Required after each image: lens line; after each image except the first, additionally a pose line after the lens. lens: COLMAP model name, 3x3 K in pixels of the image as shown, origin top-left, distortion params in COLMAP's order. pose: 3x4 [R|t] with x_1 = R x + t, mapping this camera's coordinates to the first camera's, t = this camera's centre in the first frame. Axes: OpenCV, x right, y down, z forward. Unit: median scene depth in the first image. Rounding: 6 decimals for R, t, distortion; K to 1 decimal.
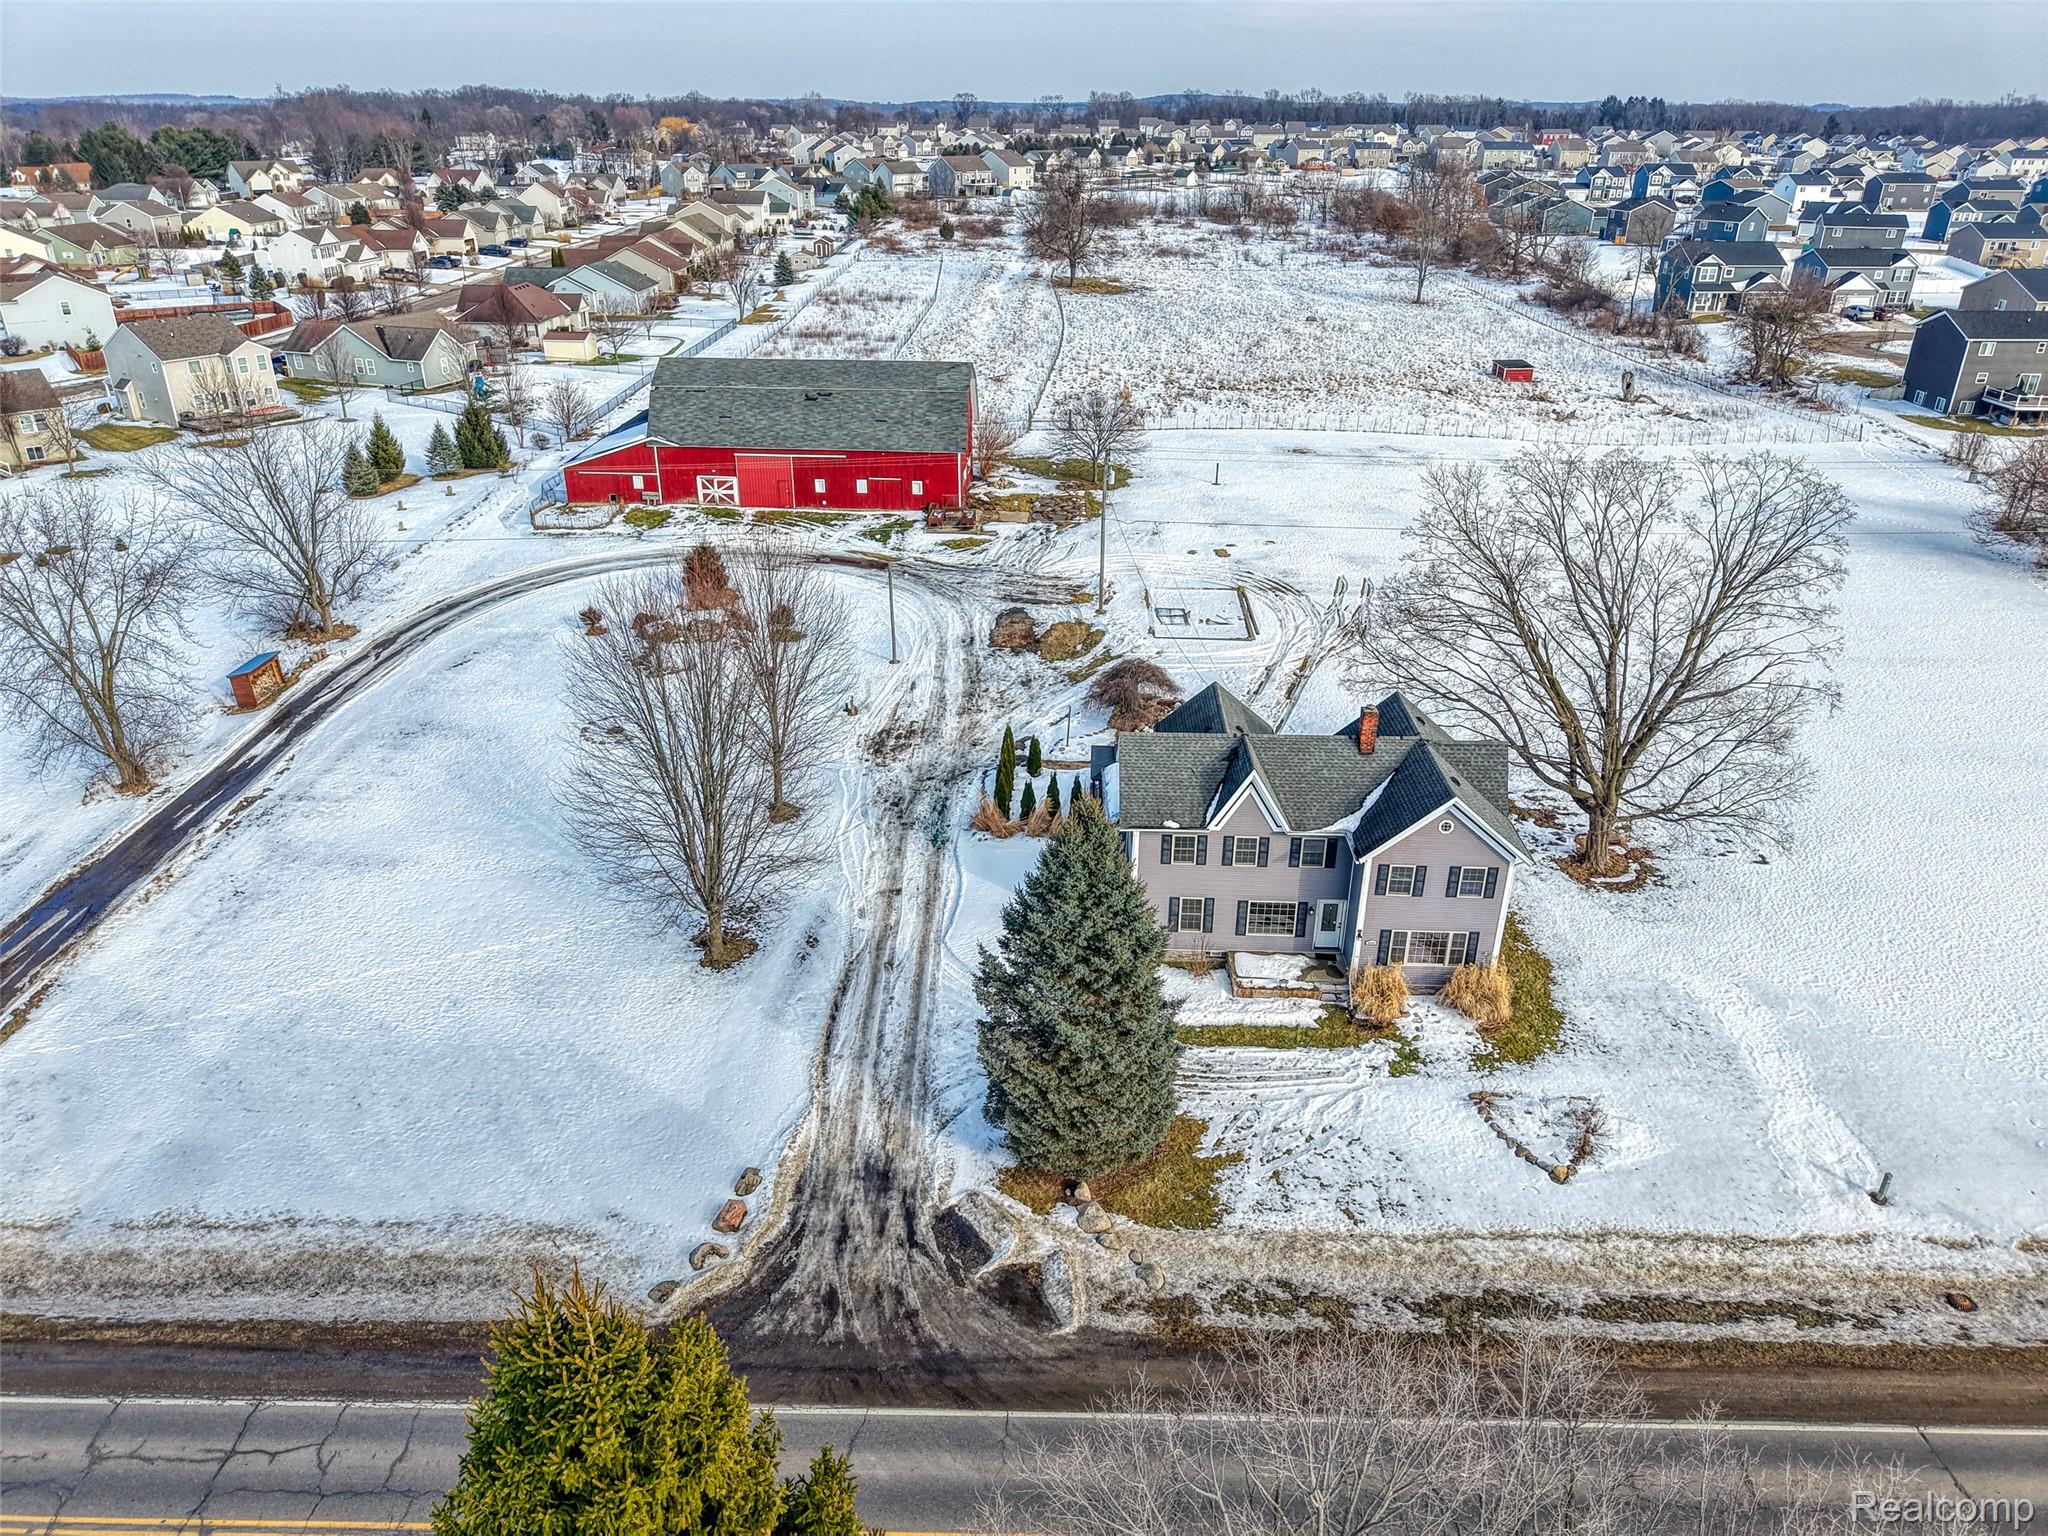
lens RADIAL K [[1345.2, 0, 989.3], [0, 1345.2, 740.7], [0, 0, 1]] dist [0.003480, -0.000347]
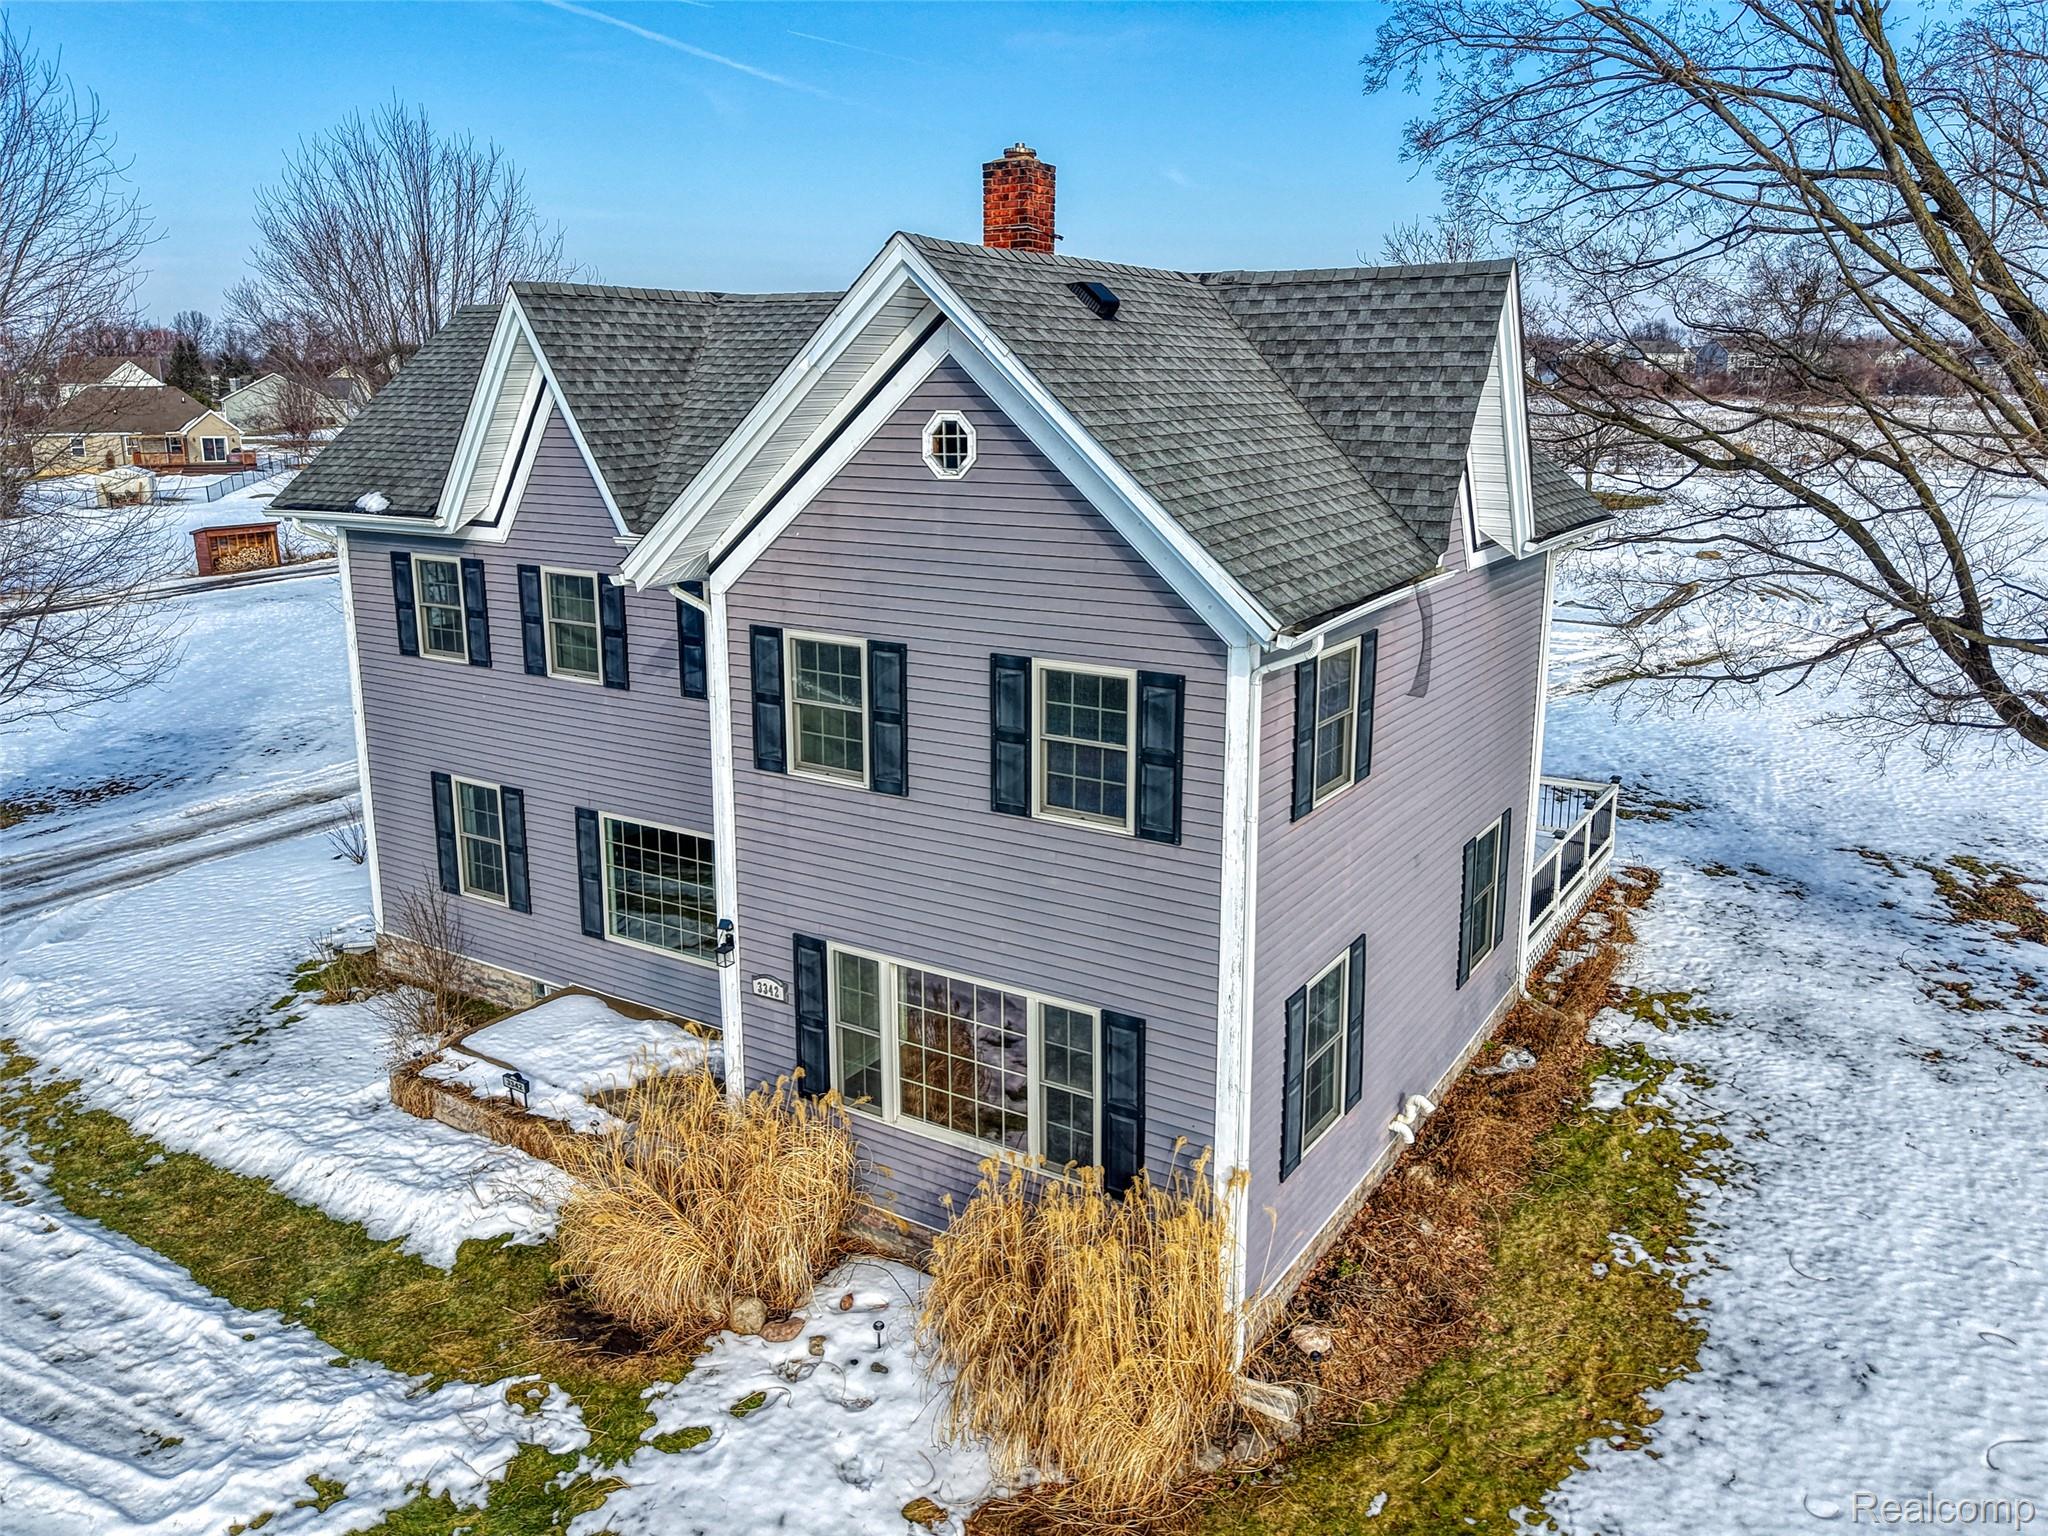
lens RADIAL K [[1489.0, 0, 1070.1], [0, 1489.0, 680.7], [0, 0, 1]] dist [0.013163, -0.007248]
pose [[0.882992, 0.098592, -0.458918, 0.287785], [-0.200524, 0.963218, -0.178889, 0.085506], [0.424401, 0.249982, 0.870283, 0.494288]]
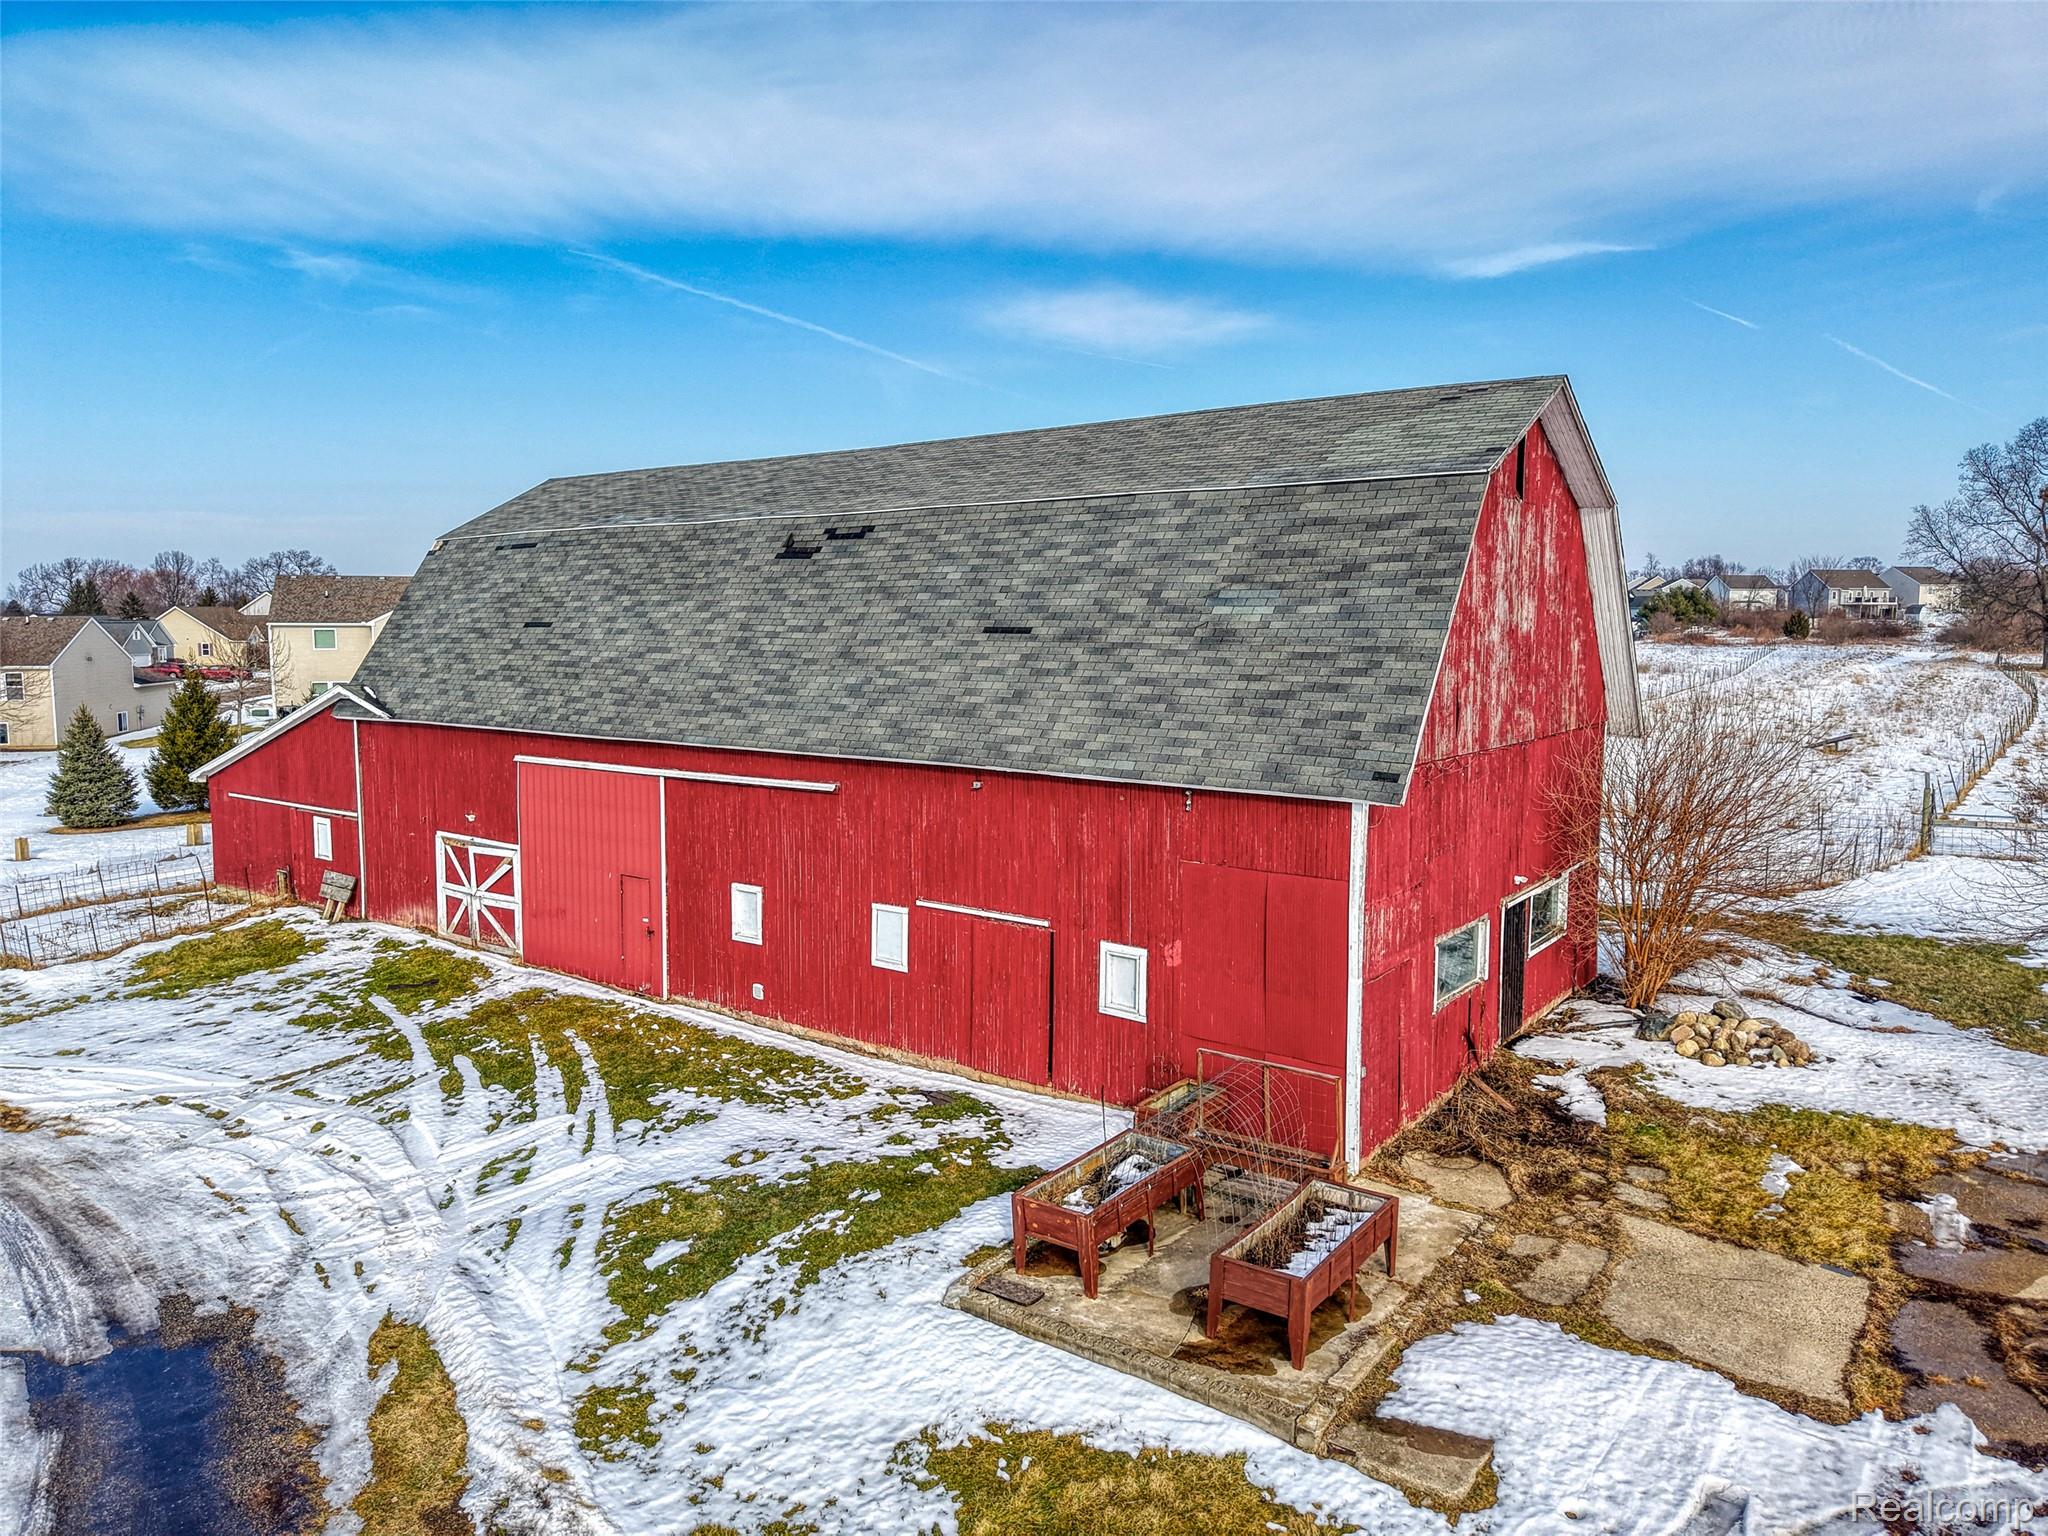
lens RADIAL K [[1418.0, 0, 1025.1], [0, 1418.0, 719.8], [0, 0, 1]] dist [0.009856, -0.002403]
pose [[0.851387, 0.044833, -0.522618, 0.042589], [-0.228084, 0.928860, -0.291884, -0.226844], [0.472353, 0.367707, 0.801046, 1.160870]]
